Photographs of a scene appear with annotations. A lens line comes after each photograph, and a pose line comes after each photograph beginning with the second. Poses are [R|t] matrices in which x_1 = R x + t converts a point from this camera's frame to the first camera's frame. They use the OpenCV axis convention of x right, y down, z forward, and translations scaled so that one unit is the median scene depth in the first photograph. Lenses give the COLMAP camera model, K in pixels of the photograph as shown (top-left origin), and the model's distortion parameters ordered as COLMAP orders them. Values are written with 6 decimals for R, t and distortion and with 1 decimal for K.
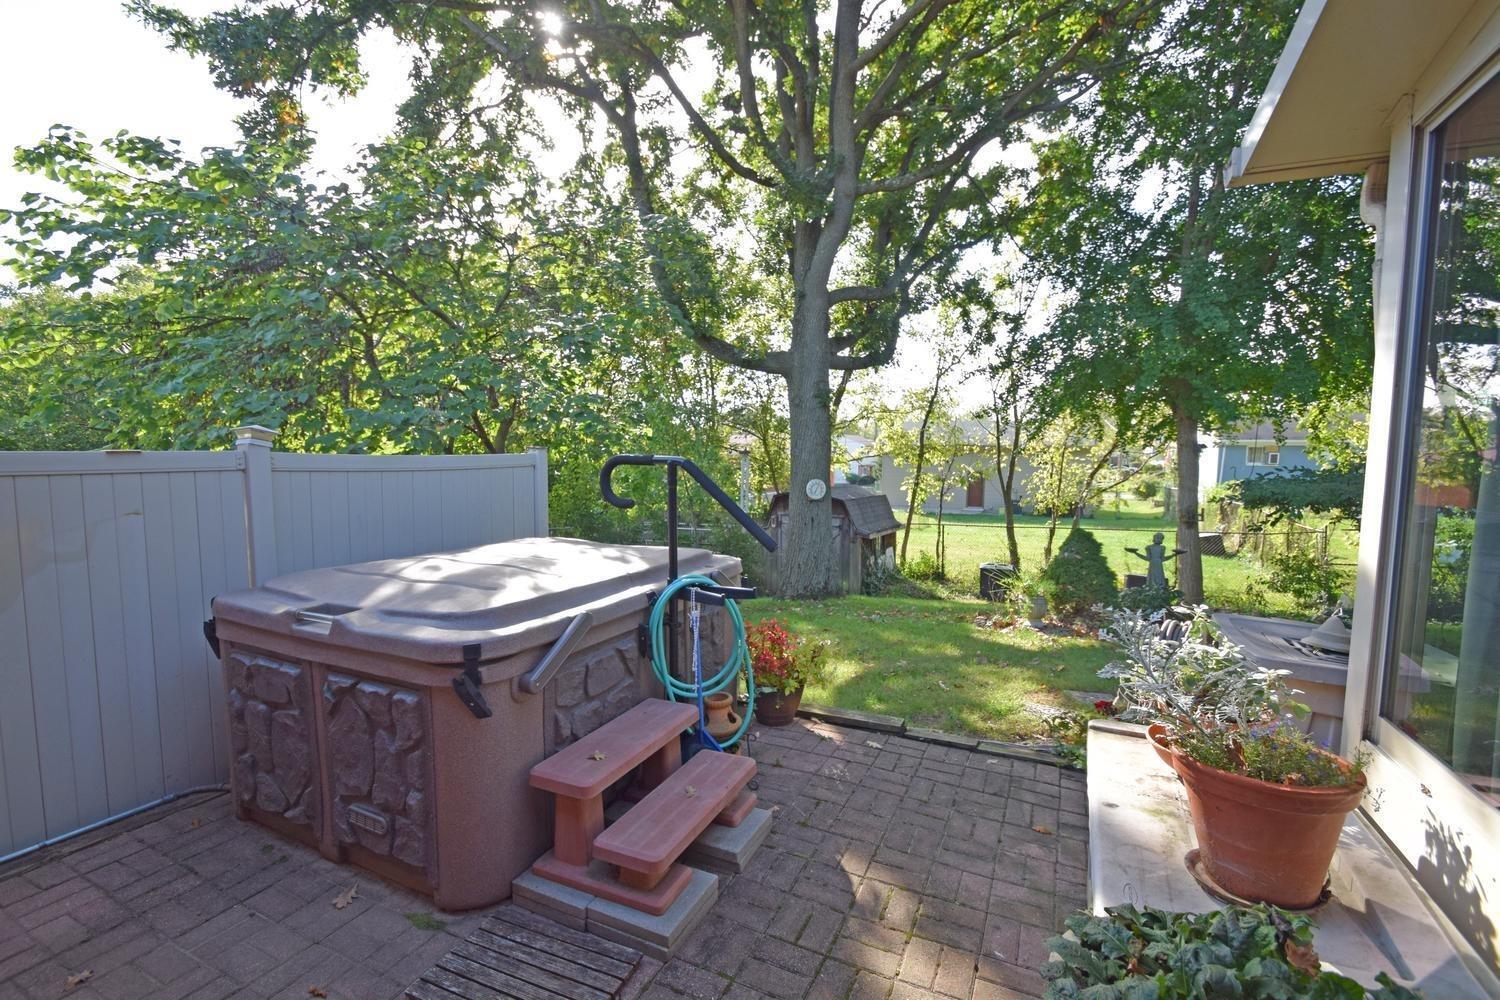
lens RADIAL K [[656.1, 0, 747.1], [0, 656.1, 504.0], [0, 0, 1]] dist [0.012731, -0.013032]
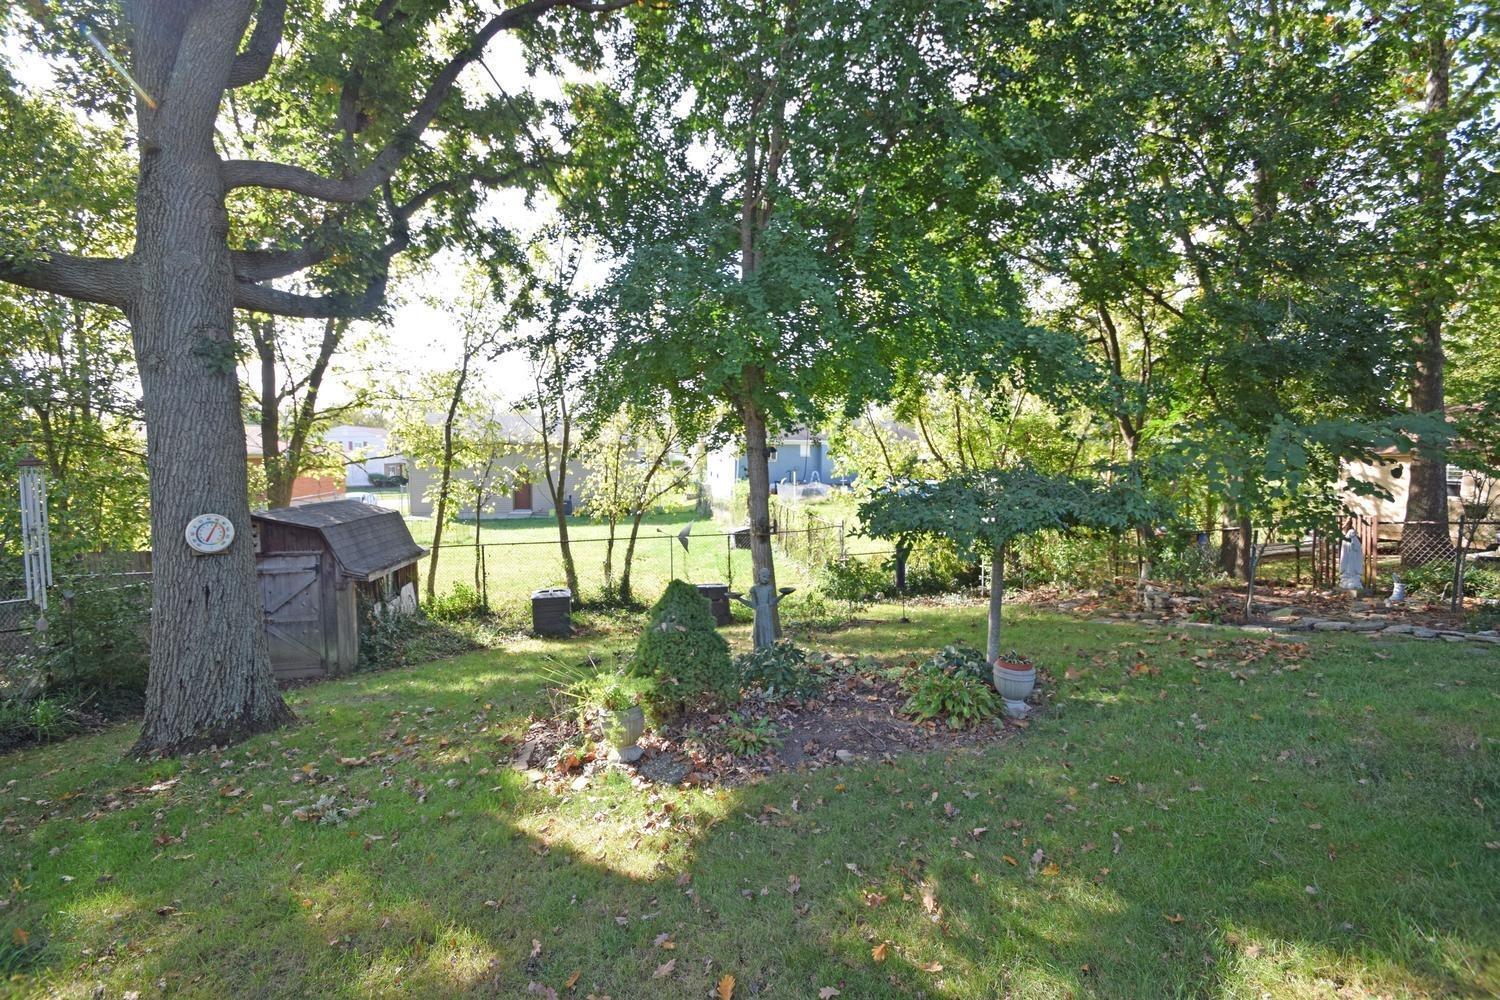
lens RADIAL K [[656.1, 0, 747.1], [0, 656.1, 504.0], [0, 0, 1]] dist [0.012731, -0.013032]
pose [[0.788205, -0.050826, 0.613311, 0.075206], [0.046237, 0.998658, 0.023338, -0.023309], [-0.613674, 0.009962, 0.789497, 0.203336]]
